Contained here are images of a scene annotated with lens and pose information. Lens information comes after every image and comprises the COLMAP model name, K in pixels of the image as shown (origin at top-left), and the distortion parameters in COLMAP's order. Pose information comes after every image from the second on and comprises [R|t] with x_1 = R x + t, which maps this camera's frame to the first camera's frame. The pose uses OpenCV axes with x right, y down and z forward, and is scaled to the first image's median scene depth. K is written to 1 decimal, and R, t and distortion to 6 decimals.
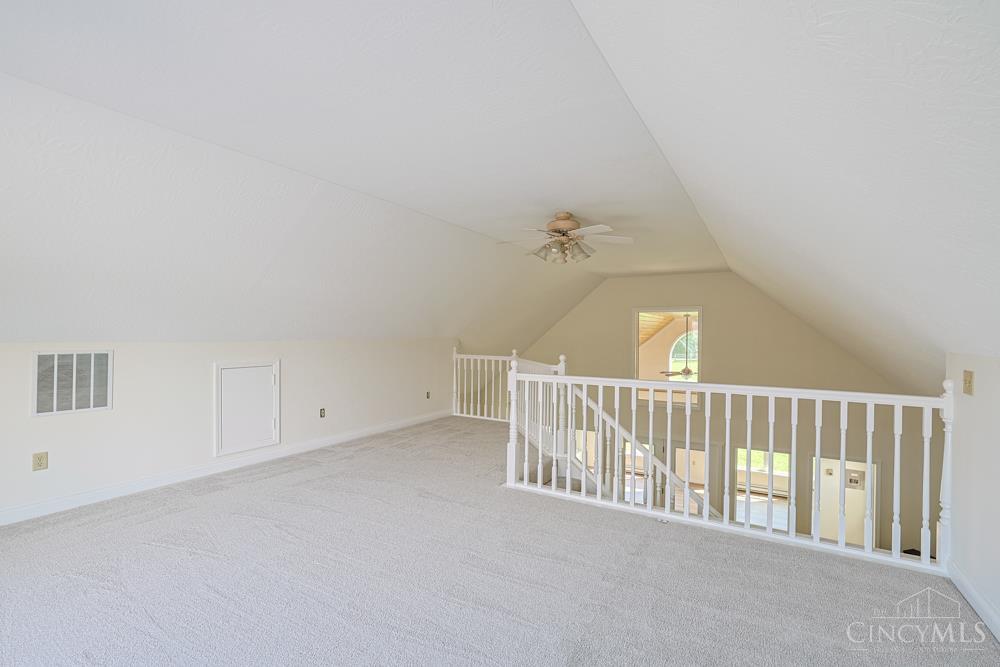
lens RADIAL K [[454.5, 0, 499.6], [0, 454.5, 360.5], [0, 0, 1]] dist [-0.022300, 0.000336]
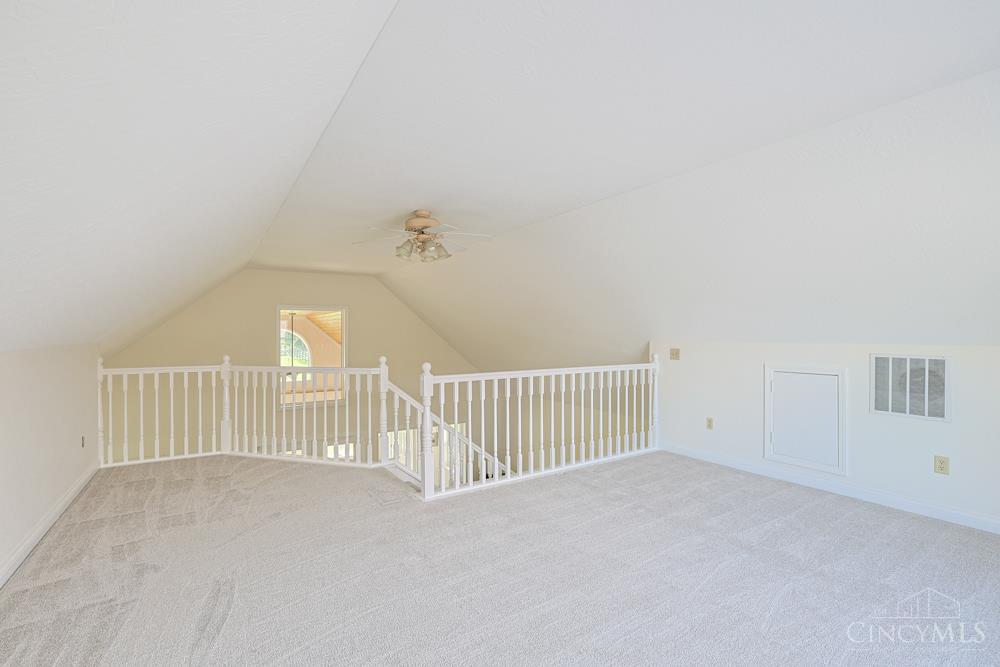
lens RADIAL K [[455.2, 0, 498.3], [0, 455.2, 332.9], [0, 0, 1]] dist [-0.045332, 0.017254]
pose [[0.439188, -0.007965, 0.898360, -0.621833], [0.059596, 0.998016, -0.020287, -0.028111], [-0.896416, 0.062448, 0.438791, 0.381928]]
